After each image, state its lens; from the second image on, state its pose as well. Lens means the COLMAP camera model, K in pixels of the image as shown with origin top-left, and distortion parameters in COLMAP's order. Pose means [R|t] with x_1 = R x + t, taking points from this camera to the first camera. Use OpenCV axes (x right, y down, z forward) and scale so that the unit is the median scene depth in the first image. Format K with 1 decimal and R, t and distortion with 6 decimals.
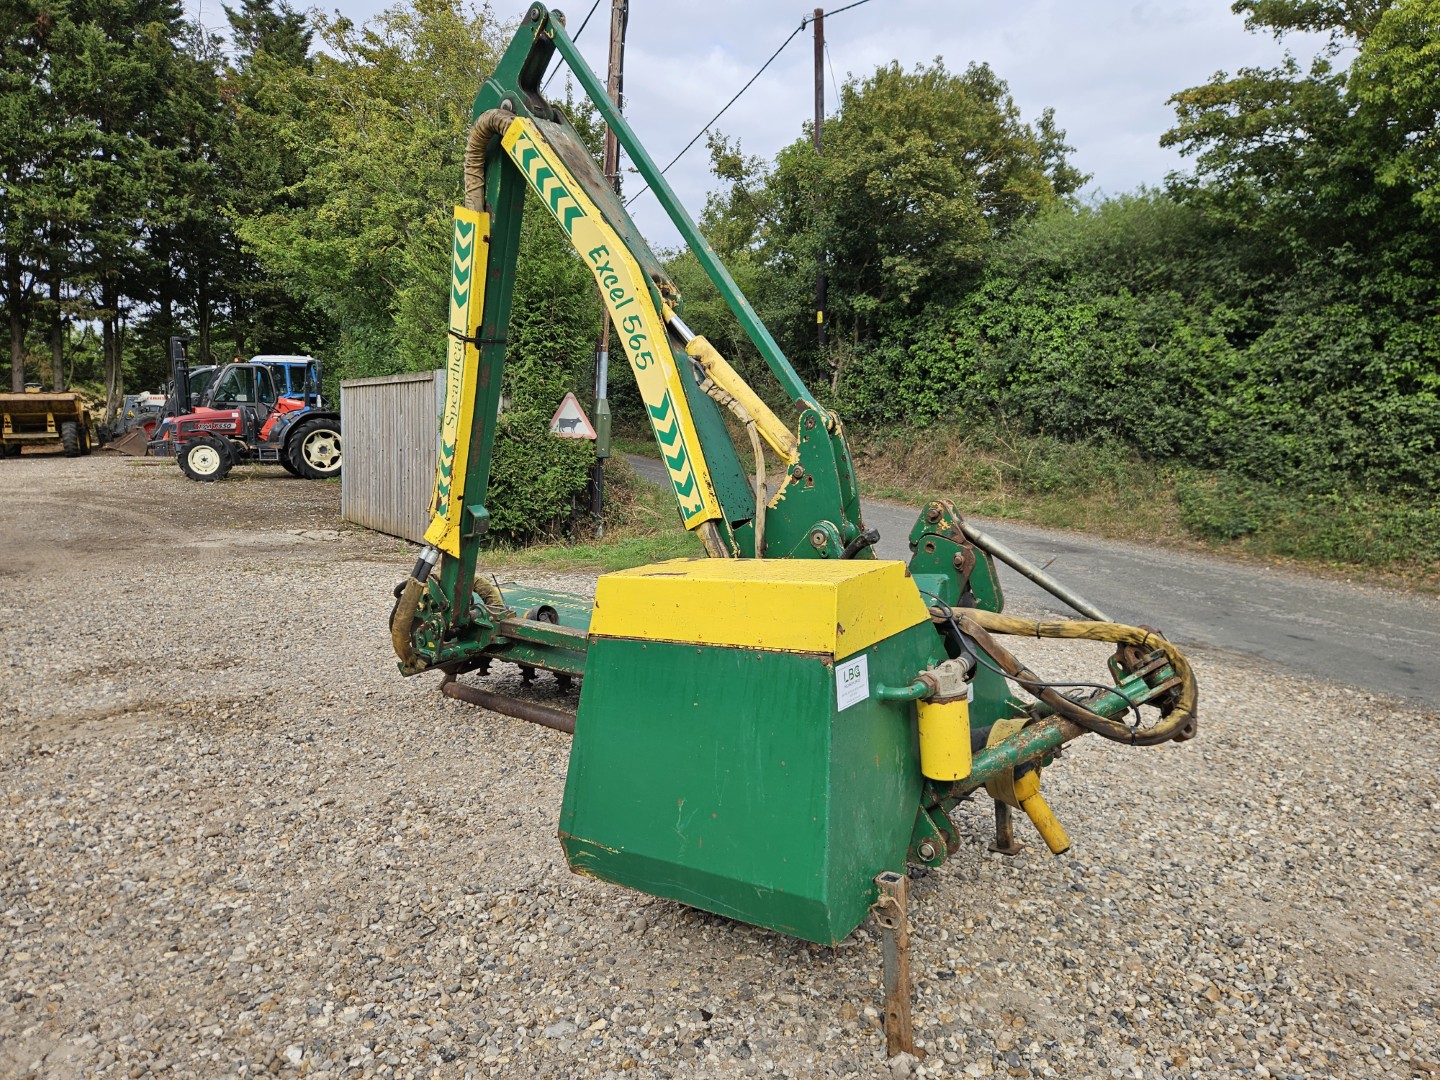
lens RADIAL K [[960.5, 0, 717.3], [0, 960.5, 548.2], [0, 0, 1]] dist [0.062033, -0.043746]
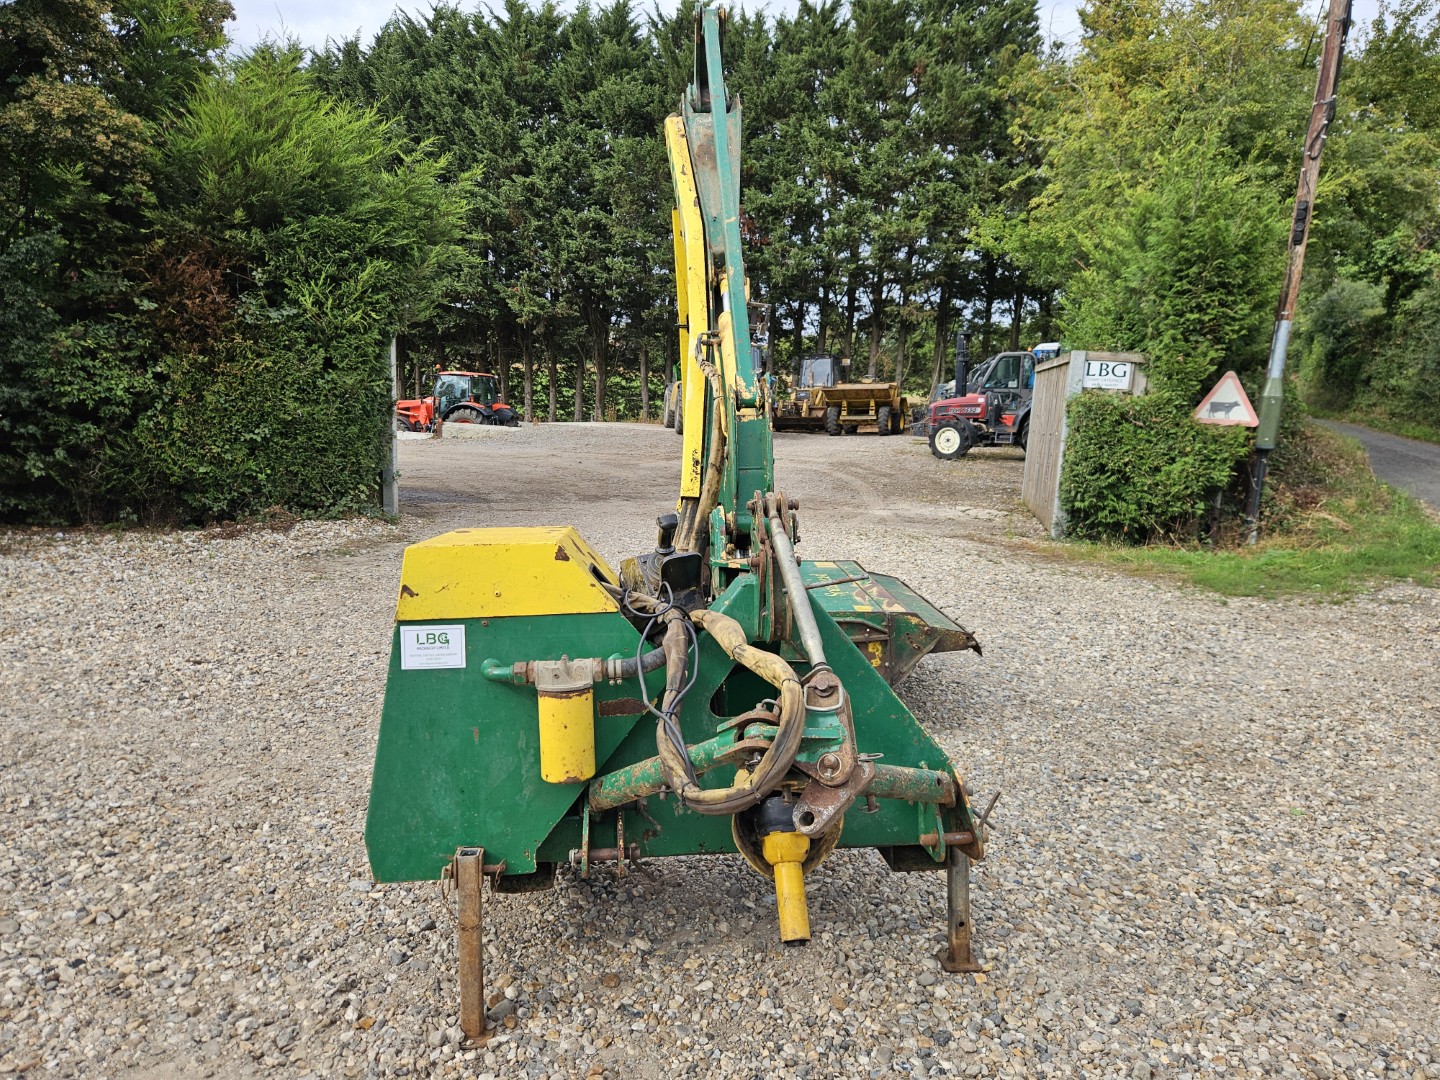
lens RADIAL K [[960.5, 0, 719.7], [0, 960.5, 544.7], [0, 0, 1]] dist [0.062033, -0.043746]
pose [[0.665834, 0.114855, -0.737207, 0.104436], [-0.107363, 0.992546, 0.057668, -0.005897], [0.738335, 0.040751, 0.673202, 0.050483]]
